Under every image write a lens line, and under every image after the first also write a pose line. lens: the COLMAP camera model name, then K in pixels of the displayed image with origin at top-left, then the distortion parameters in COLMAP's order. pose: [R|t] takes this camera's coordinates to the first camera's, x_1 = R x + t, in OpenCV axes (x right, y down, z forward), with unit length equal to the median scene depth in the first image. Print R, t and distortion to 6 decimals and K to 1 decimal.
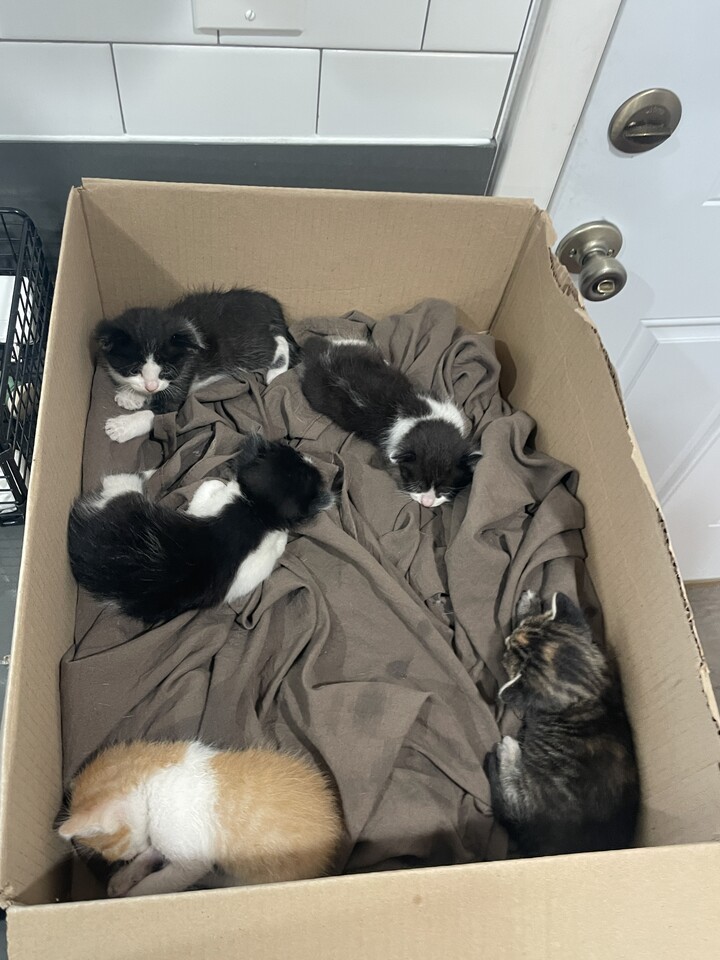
lens RADIAL K [[805.6, 0, 360.6], [0, 805.6, 483.2], [0, 0, 1]] dist [-0.016817, 0.013793]
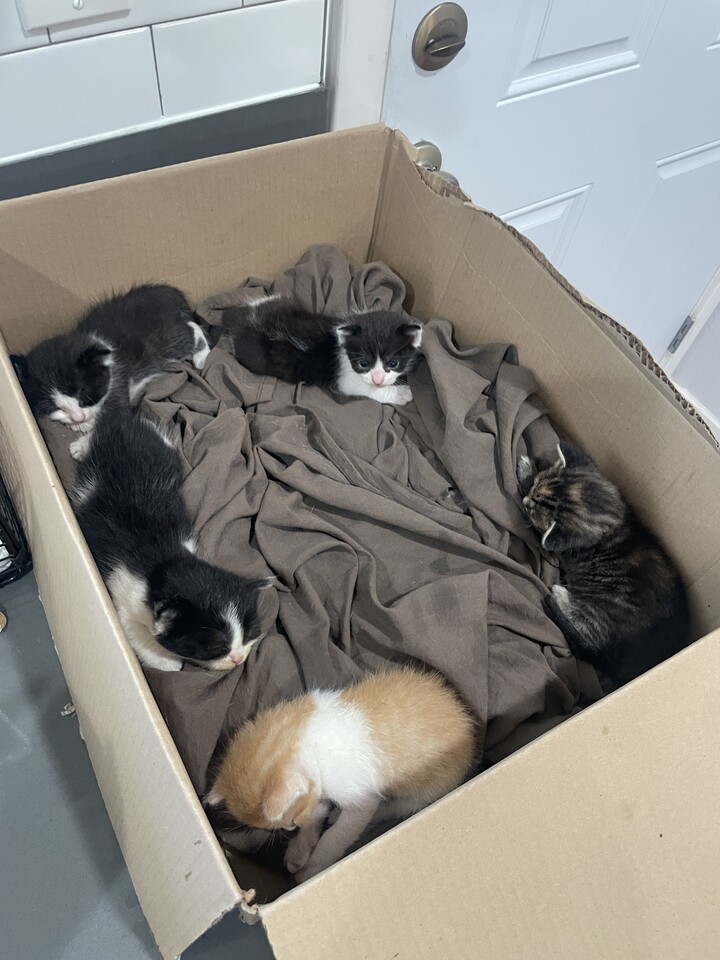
lens RADIAL K [[731.3, 0, 360.2], [0, 731.3, 477.1], [0, 0, 1]] dist [-0.001138, -0.035292]
pose [[0.918180, -0.344320, 0.195930, -0.184399], [0.340326, 0.938710, 0.054793, 0.028682], [-0.202788, 0.016370, 0.979086, 0.069786]]
